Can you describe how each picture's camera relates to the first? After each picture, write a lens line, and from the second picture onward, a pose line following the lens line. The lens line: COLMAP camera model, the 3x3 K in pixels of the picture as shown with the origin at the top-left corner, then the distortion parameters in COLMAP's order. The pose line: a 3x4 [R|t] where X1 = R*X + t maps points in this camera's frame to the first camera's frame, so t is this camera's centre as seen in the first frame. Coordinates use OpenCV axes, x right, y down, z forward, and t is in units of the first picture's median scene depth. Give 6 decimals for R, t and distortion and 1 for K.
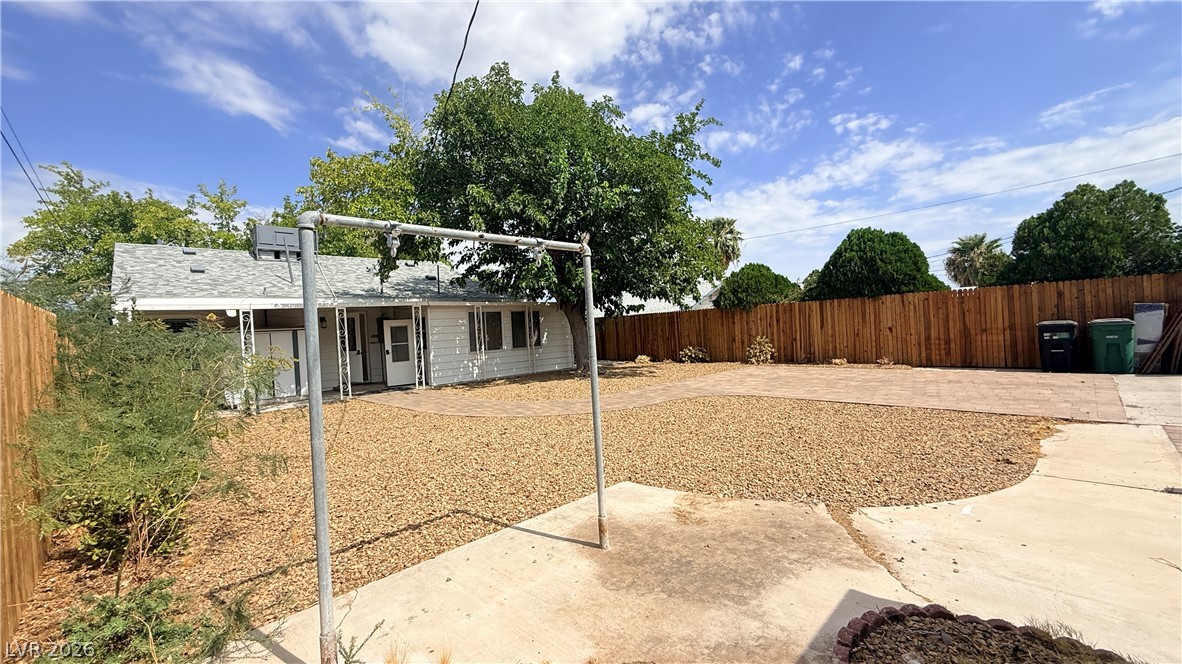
lens RADIAL K [[471.3, 0, 588.0], [0, 471.3, 330.4], [0, 0, 1]] dist [0.000132, 0.000075]
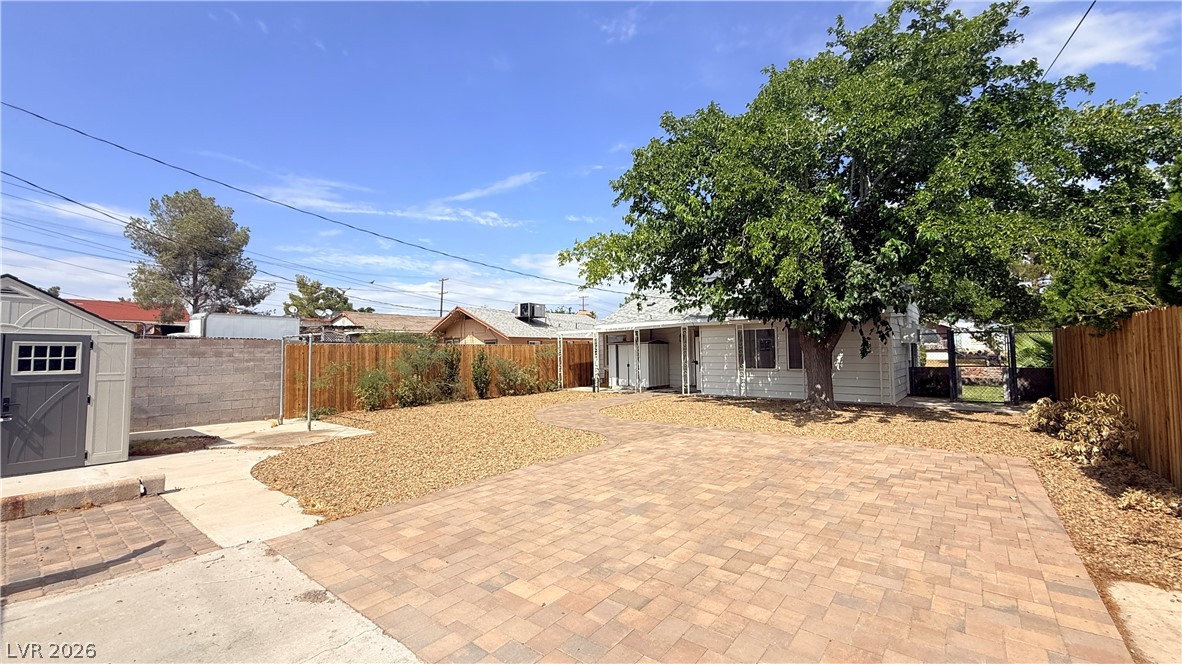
lens RADIAL K [[471.3, 0, 588.0], [0, 471.3, 330.4], [0, 0, 1]] dist [0.000132, 0.000075]
pose [[0.118882, 0.010778, -0.992850, 0.774548], [-0.001666, 0.999942, 0.010656, -0.051463], [0.992907, 0.000388, 0.118893, 0.597447]]
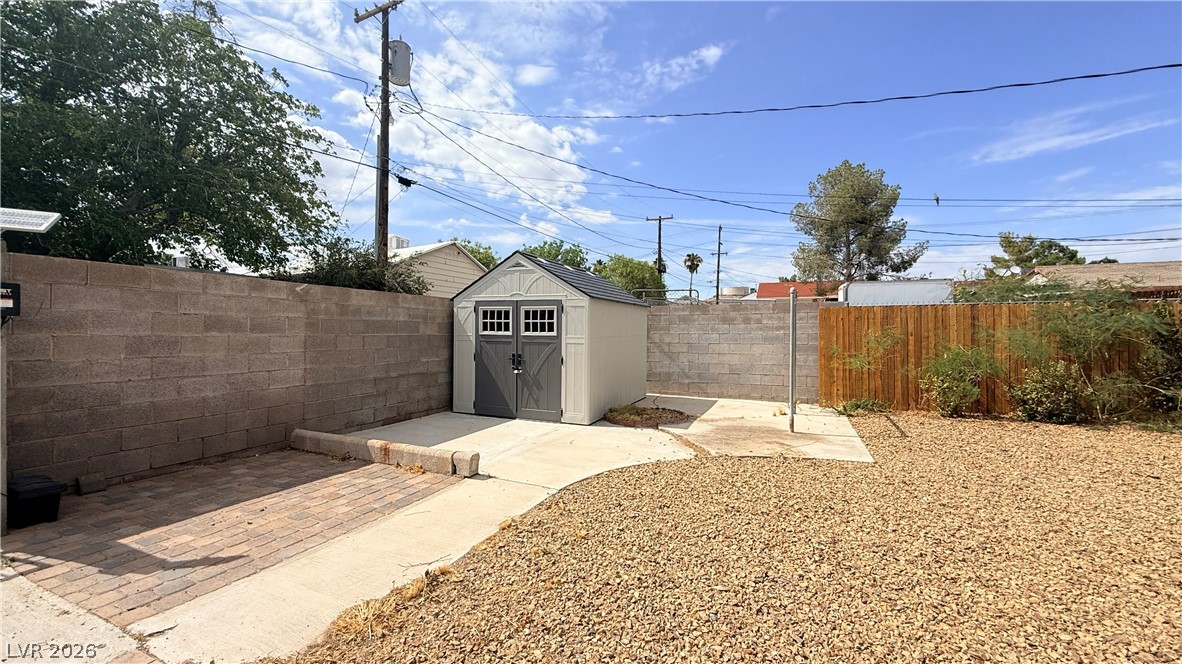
lens RADIAL K [[471.3, 0, 588.0], [0, 471.3, 330.4], [0, 0, 1]] dist [0.000132, 0.000075]
pose [[-0.924013, 0.059195, -0.377751, 0.372641], [0.051963, 0.998219, 0.029316, -0.018239], [0.378813, 0.007459, -0.925443, 0.630479]]
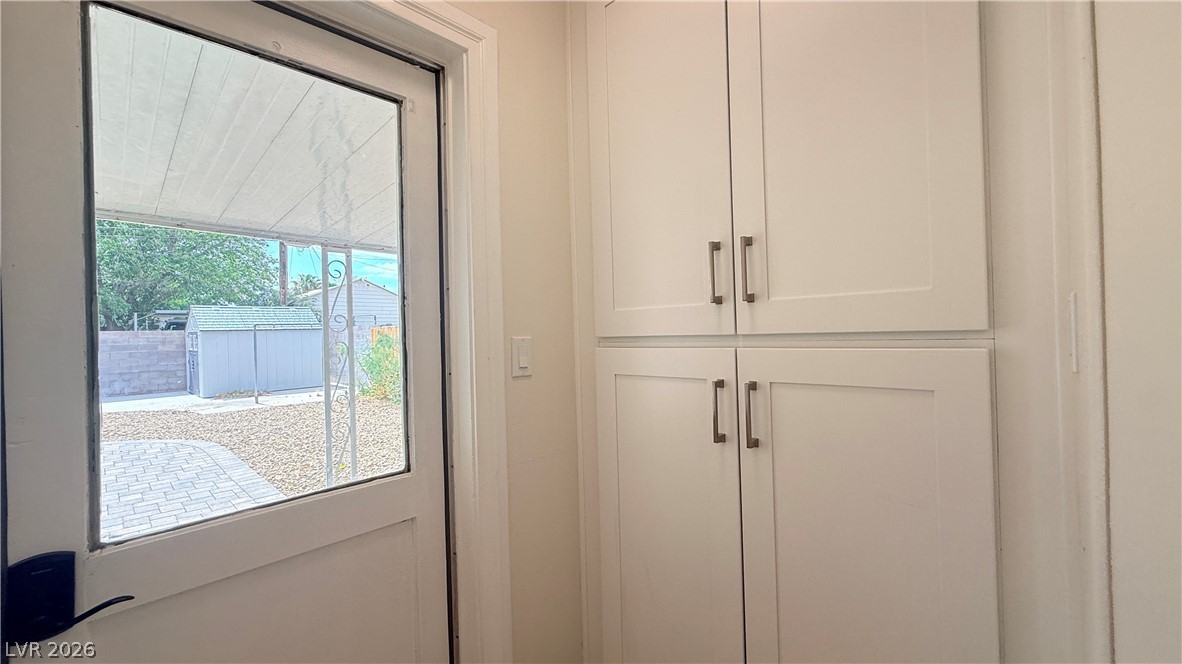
lens RADIAL K [[484.6, 0, 584.4], [0, 484.6, 331.9], [0, 0, 1]] dist [0.021496, 0.000018]
pose [[-0.996333, 0.084655, 0.012423, -0.639750], [0.084718, 0.996394, 0.004636, 0.026448], [-0.011985, 0.005671, -0.999912, 1.158915]]
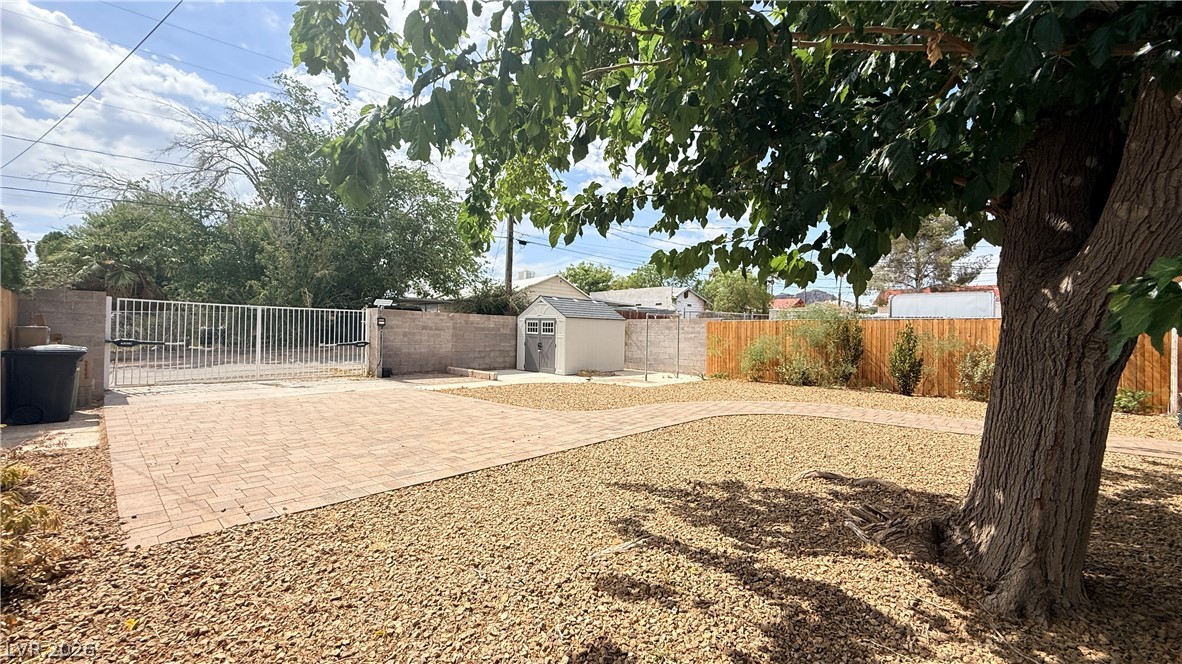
lens RADIAL K [[484.6, 0, 584.4], [0, 484.6, 331.9], [0, 0, 1]] dist [0.021496, 0.000018]
pose [[-0.998818, 0.042818, -0.023023, 0.156274], [0.042680, 0.999068, 0.006445, -0.009296], [0.023278, 0.005455, -0.999714, 1.322551]]
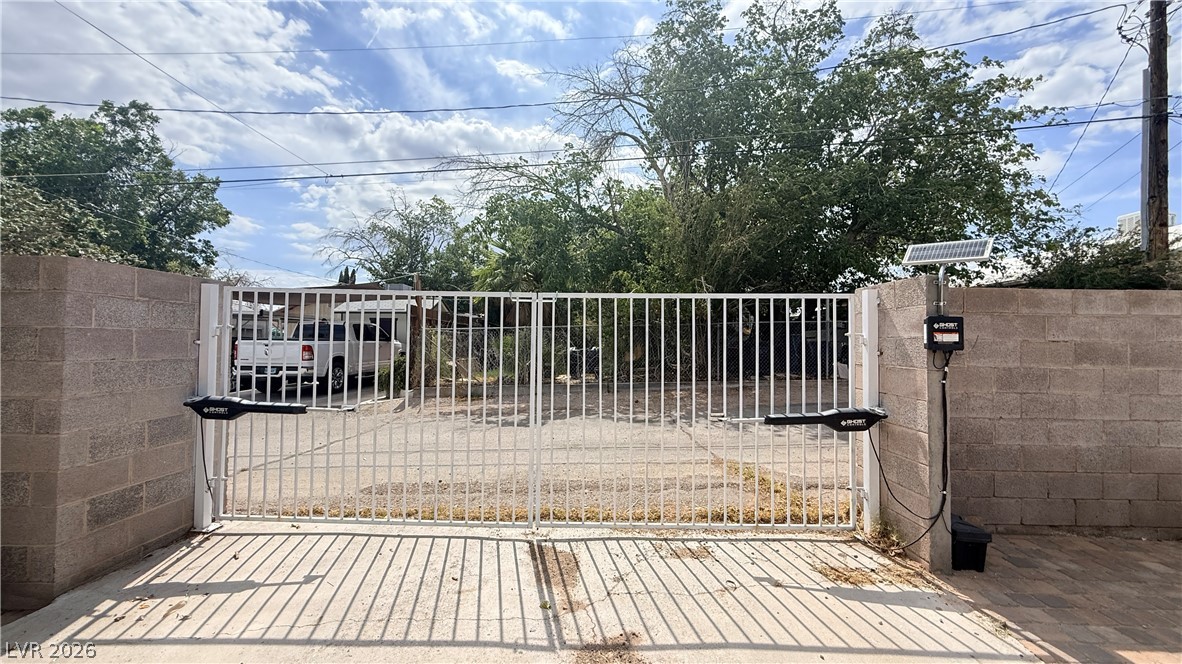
lens RADIAL K [[471.3, 0, 588.0], [0, 471.3, 330.4], [0, 0, 1]] dist [0.000132, 0.000075]
pose [[-0.710370, 0.071754, 0.700161, 0.512799], [0.041225, 0.997324, -0.060383, -0.036370], [-0.702620, -0.014030, -0.711427, 0.593404]]
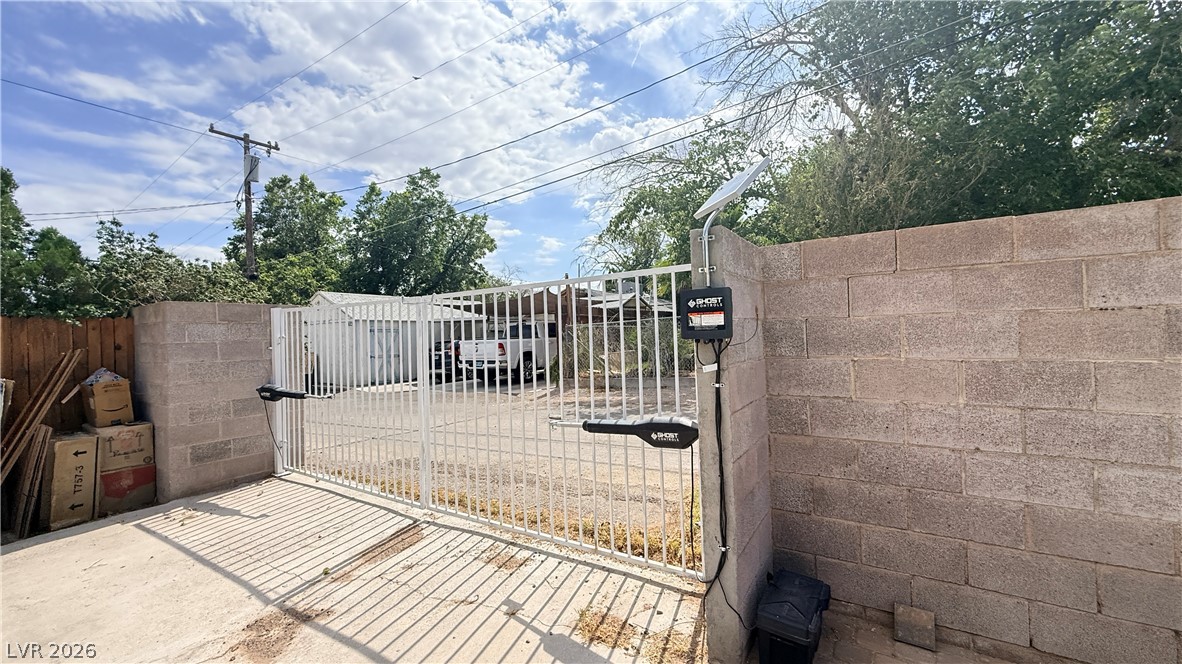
lens RADIAL K [[471.3, 0, 588.0], [0, 471.3, 330.4], [0, 0, 1]] dist [0.000132, 0.000075]
pose [[-0.222432, 0.078749, 0.971763, 0.410887], [0.055533, 0.996138, -0.068013, -0.028012], [-0.973365, 0.038837, -0.225946, 0.385273]]
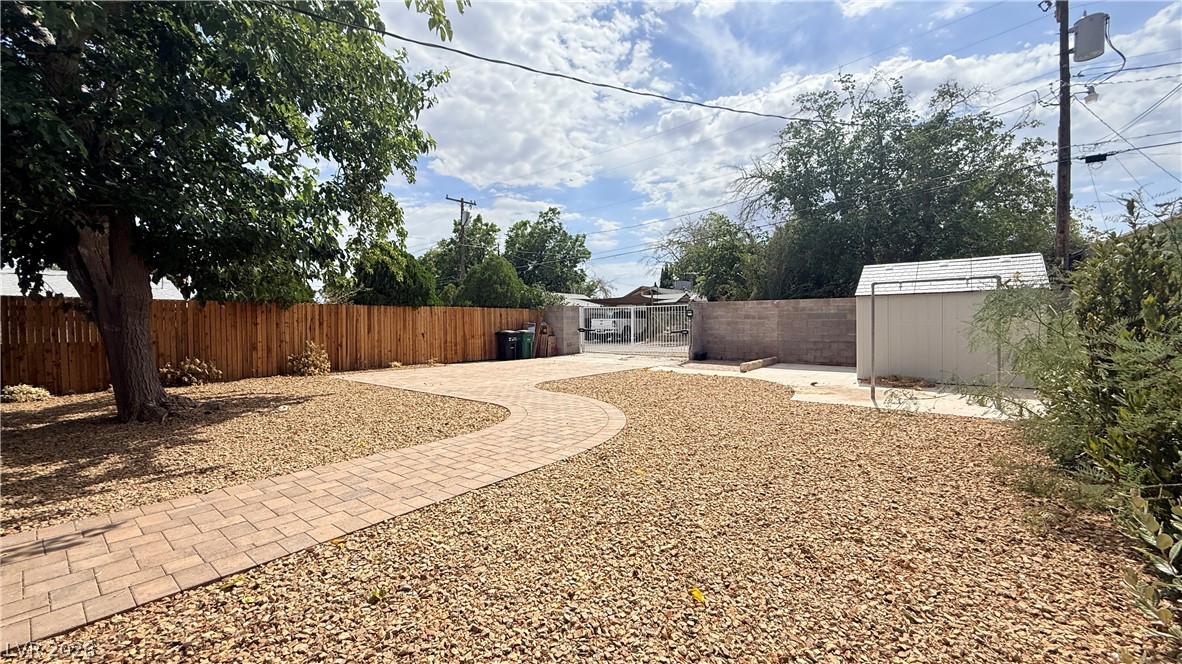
lens RADIAL K [[484.6, 0, 584.4], [0, 484.6, 331.9], [0, 0, 1]] dist [0.021496, 0.000018]
pose [[-0.104444, 0.042714, 0.993613, -0.596648], [0.021645, 0.998938, -0.040667, 0.046497], [-0.994295, 0.017260, -0.105257, 0.692388]]
